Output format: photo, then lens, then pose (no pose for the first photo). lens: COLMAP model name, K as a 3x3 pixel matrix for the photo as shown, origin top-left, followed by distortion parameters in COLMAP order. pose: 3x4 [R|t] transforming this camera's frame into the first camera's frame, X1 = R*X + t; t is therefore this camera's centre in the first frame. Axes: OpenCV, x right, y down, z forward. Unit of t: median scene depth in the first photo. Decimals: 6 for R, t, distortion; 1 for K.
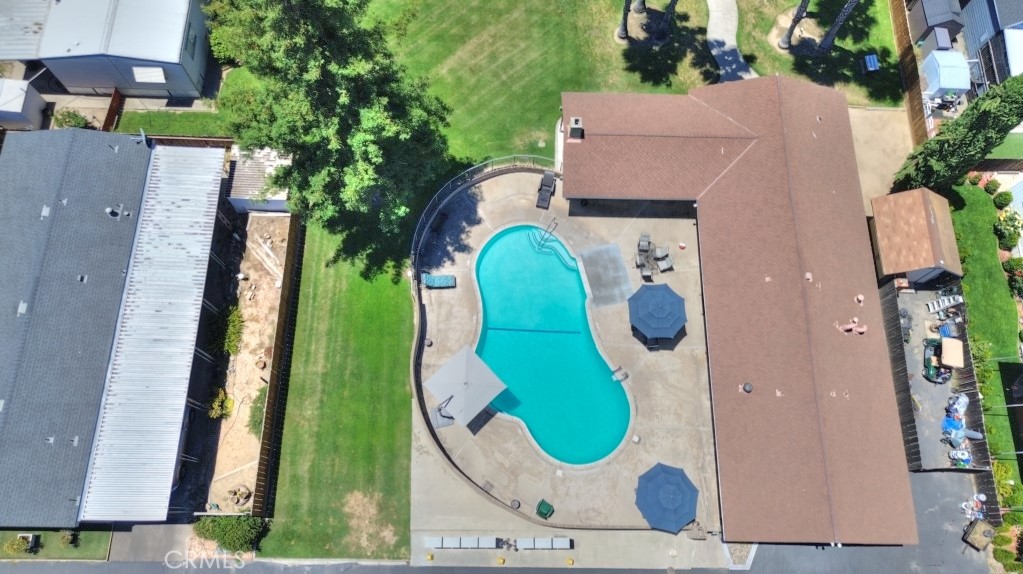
lens RADIAL K [[737.0, 0, 511.5], [0, 737.0, 287.0], [0, 0, 1]] dist [0.066036, -0.057365]
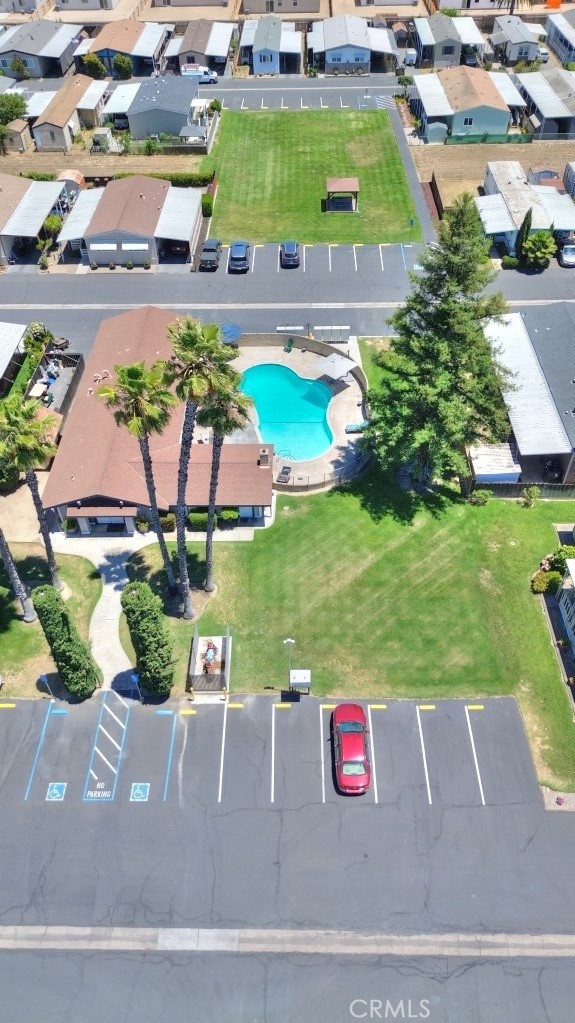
lens RADIAL K [[737.0, 0, 287.5], [0, 737.0, 511.5], [0, 0, 1]] dist [0.066036, -0.057365]
pose [[-0.999720, -0.016202, -0.017240, 0.061480], [-0.008215, -0.445648, 0.895170, -1.347063], [-0.022186, 0.895061, 0.445390, 0.456905]]
